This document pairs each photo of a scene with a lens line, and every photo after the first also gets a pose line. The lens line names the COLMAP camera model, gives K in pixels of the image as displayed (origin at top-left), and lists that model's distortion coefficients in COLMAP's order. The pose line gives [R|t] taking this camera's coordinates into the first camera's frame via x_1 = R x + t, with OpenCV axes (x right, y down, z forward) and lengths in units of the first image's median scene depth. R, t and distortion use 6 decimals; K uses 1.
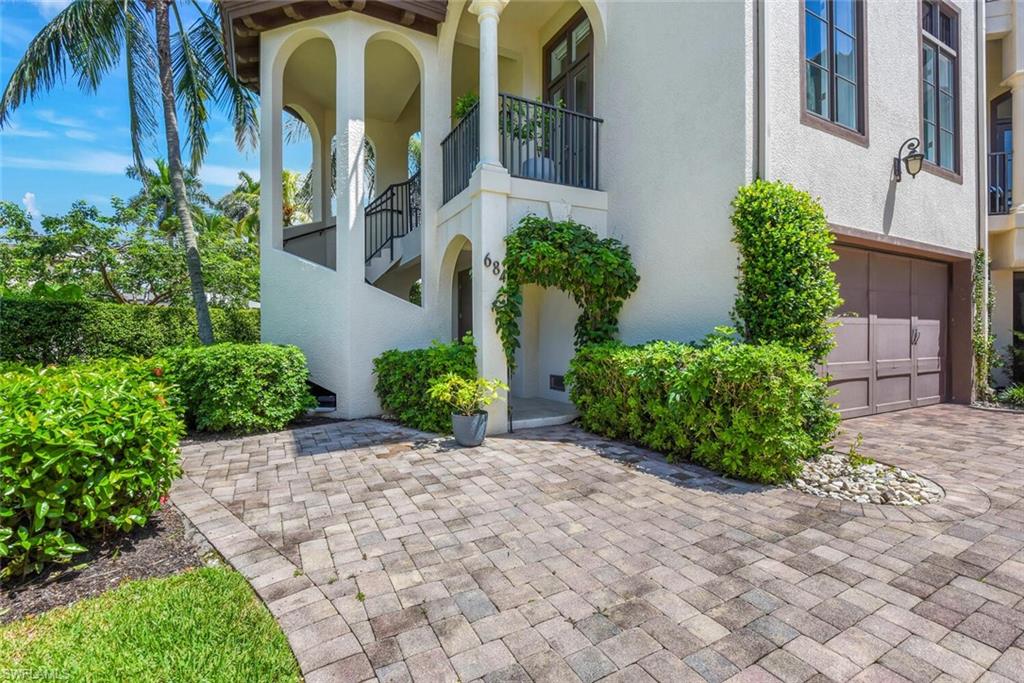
lens RADIAL K [[473.1, 0, 512.7], [0, 473.1, 337.2], [0, 0, 1]] dist [-0.001214, -0.010961]
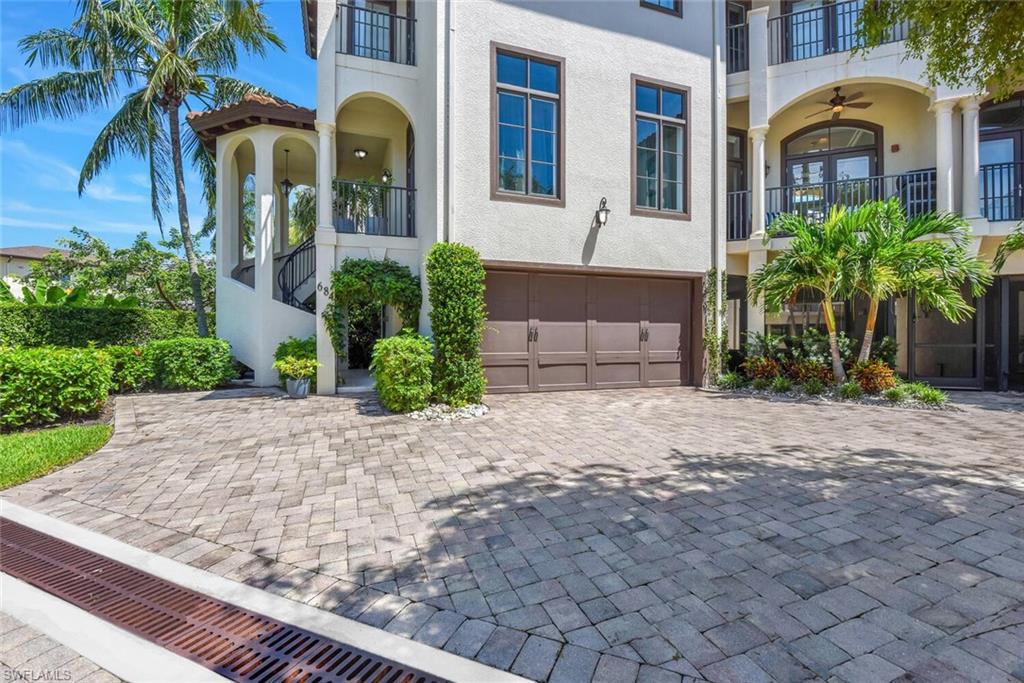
lens RADIAL K [[473.1, 0, 512.7], [0, 473.1, 337.2], [0, 0, 1]] dist [-0.001214, -0.010961]
pose [[0.991237, 0.003948, -0.132035, 0.793425], [-0.003700, 0.999991, 0.002125, 0.004651], [0.132042, -0.001618, 0.991243, -0.507527]]
